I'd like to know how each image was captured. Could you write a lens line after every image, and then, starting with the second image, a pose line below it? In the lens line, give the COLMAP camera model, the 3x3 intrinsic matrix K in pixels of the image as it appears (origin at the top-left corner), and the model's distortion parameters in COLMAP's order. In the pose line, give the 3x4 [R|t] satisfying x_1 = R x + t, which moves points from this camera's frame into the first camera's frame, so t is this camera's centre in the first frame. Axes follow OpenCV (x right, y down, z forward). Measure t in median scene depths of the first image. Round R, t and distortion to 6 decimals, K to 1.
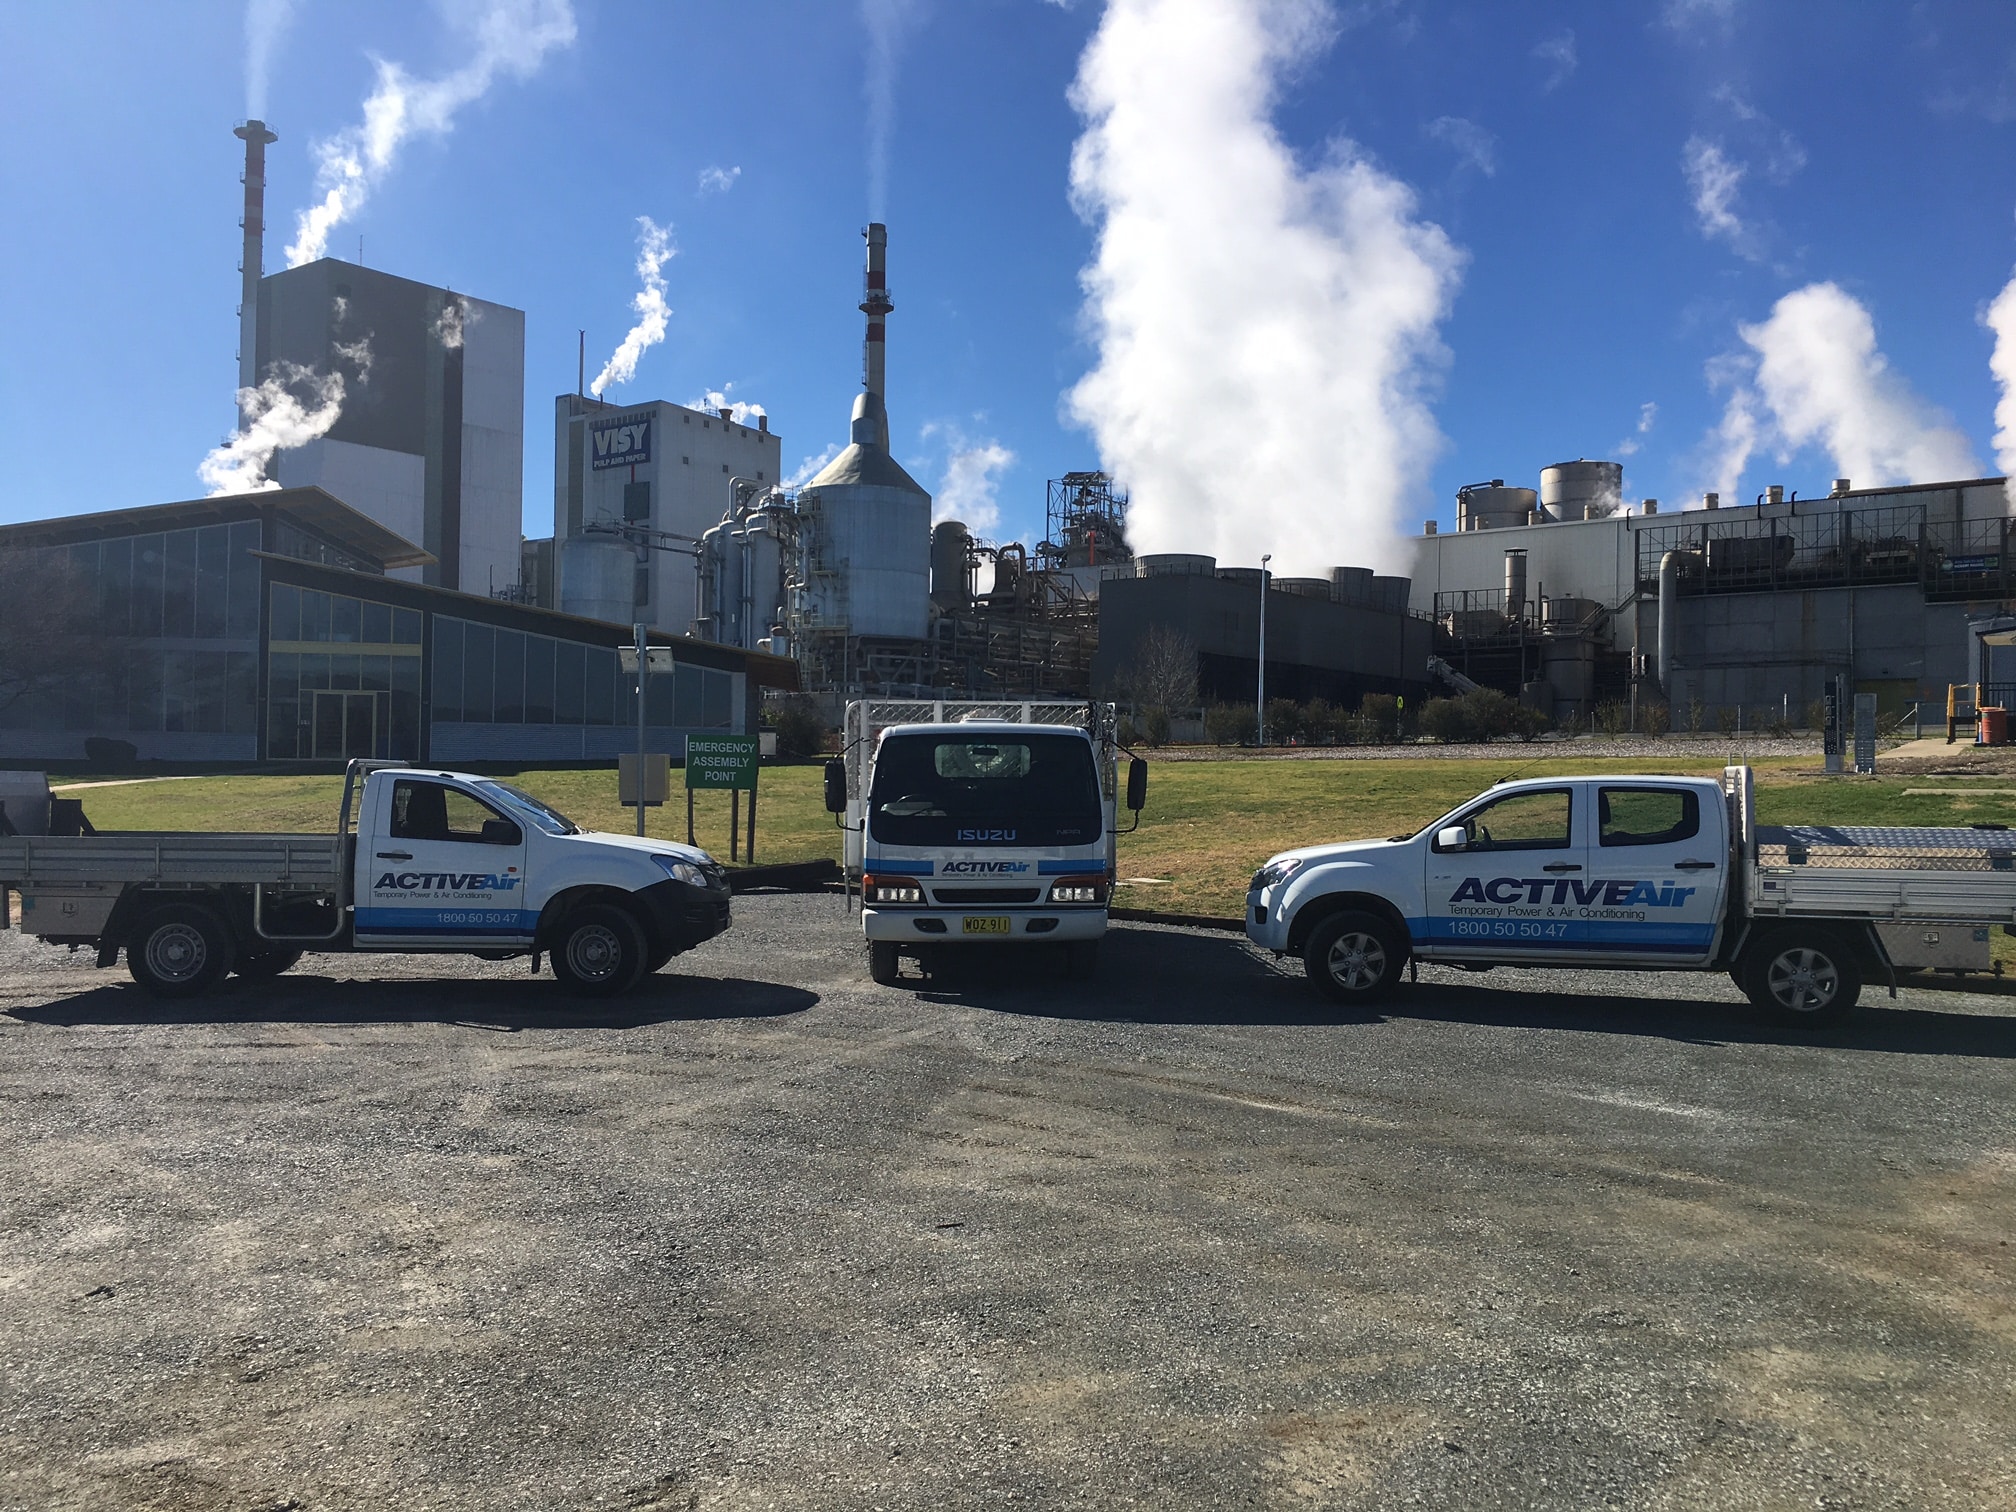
lens RADIAL K [[1726.5, 0, 1008.0], [0, 1726.5, 756.0], [0, 0, 1]] dist [0.078977, -0.095199]
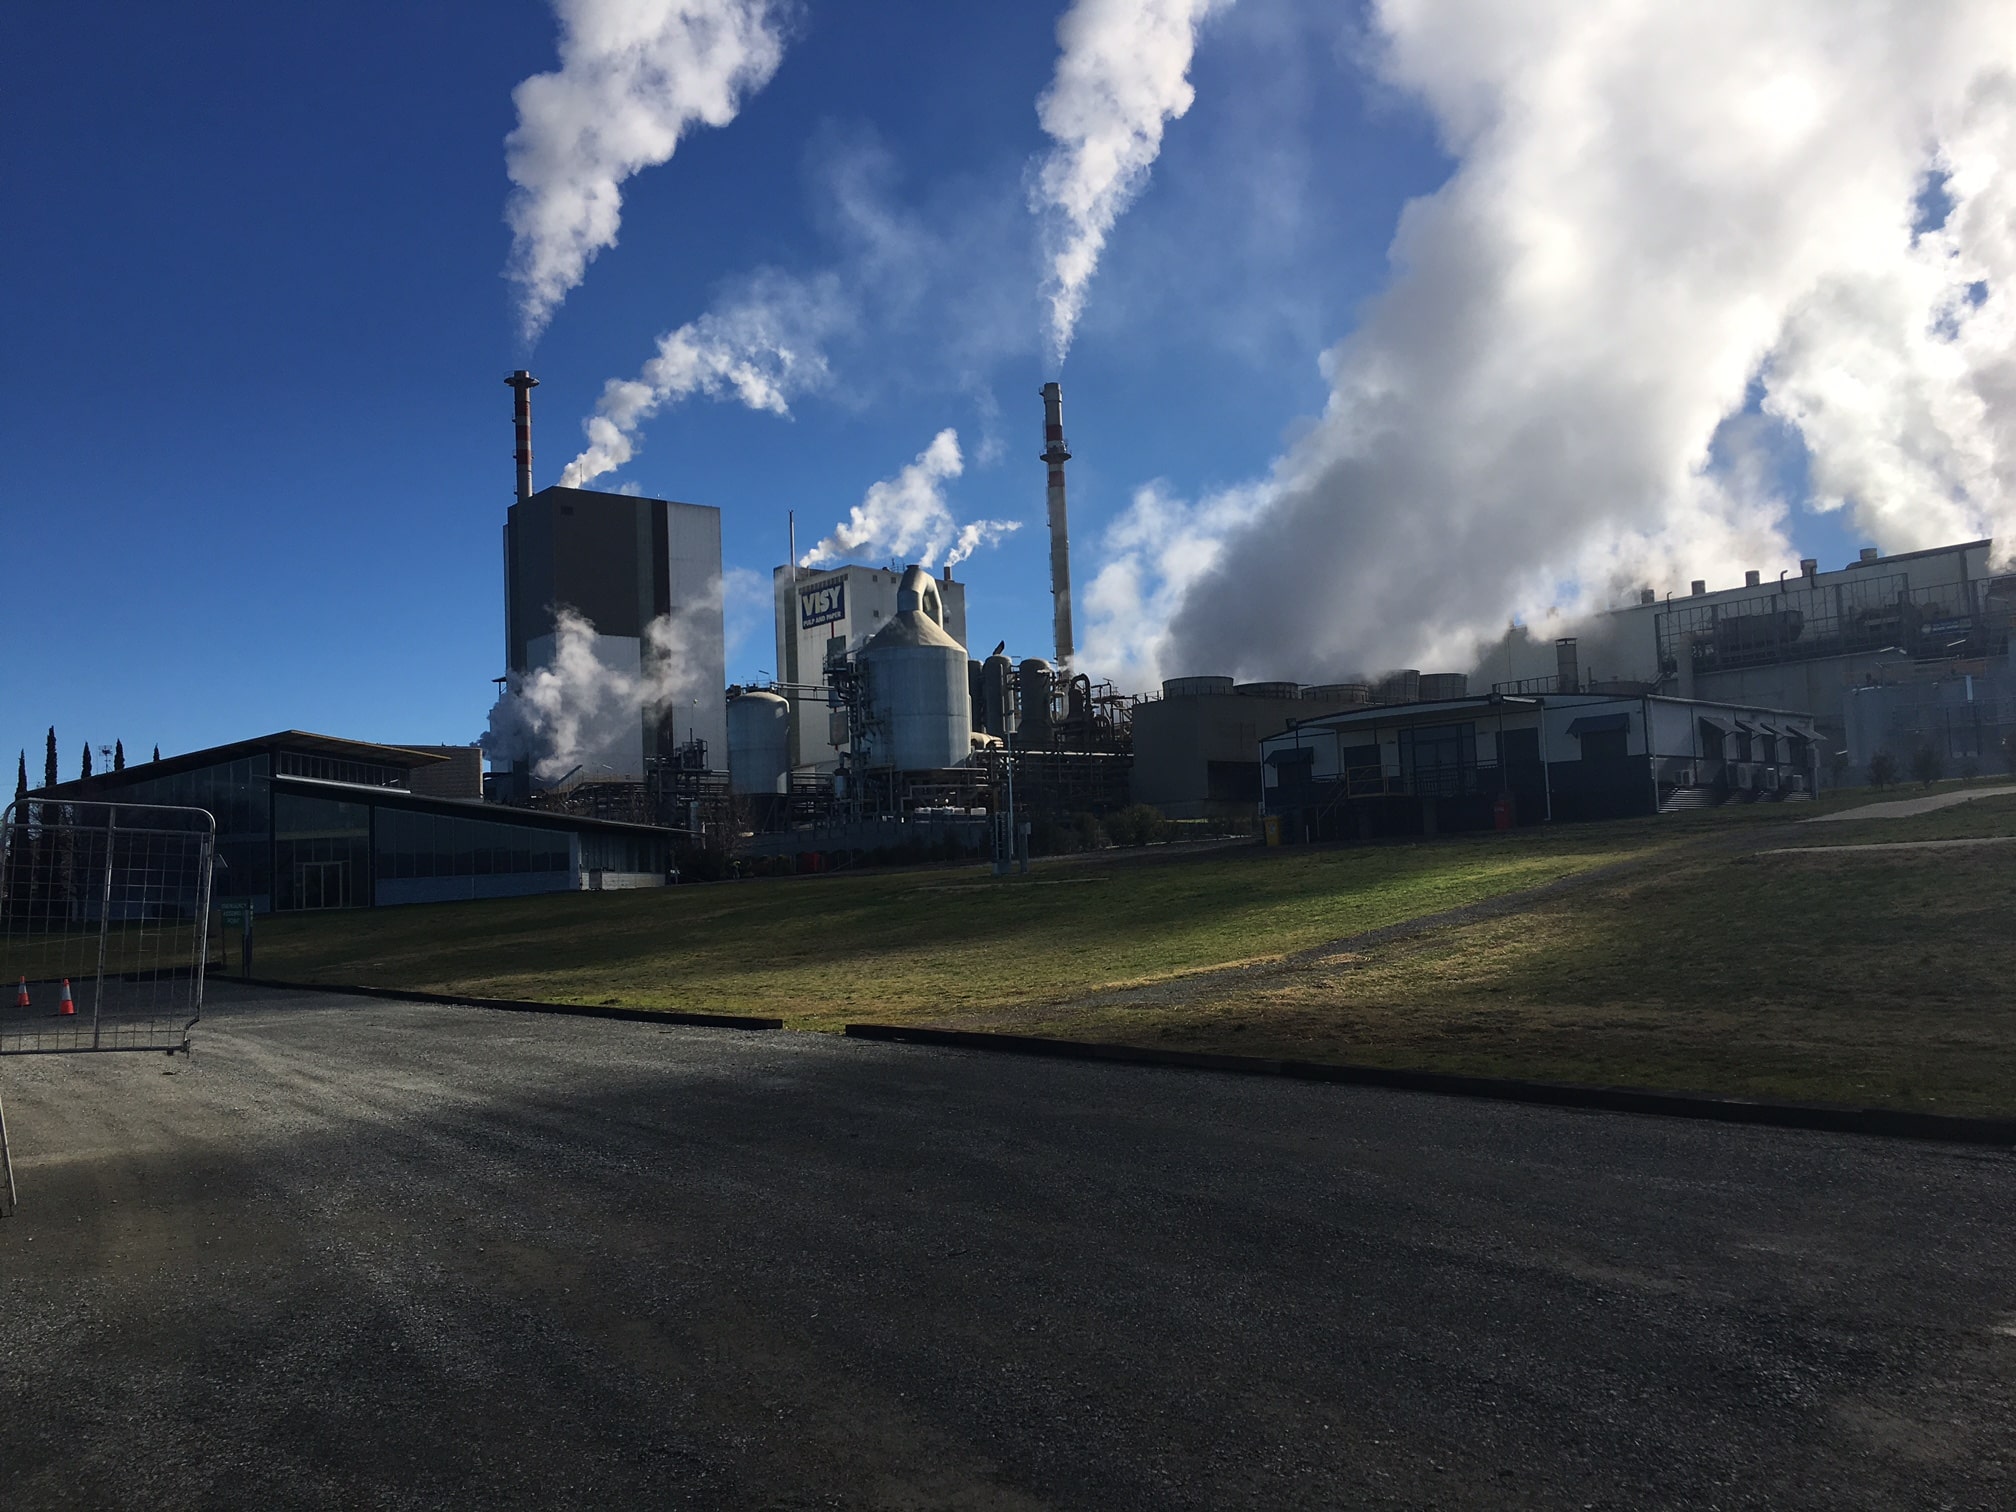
lens RADIAL K [[1726.5, 0, 1008.0], [0, 1726.5, 756.0], [0, 0, 1]] dist [0.078977, -0.095199]
pose [[0.975862, -0.072295, -0.206074, 0.187135], [0.060459, 0.996170, -0.063174, 0.001268], [0.209851, 0.049191, 0.976495, -0.136839]]
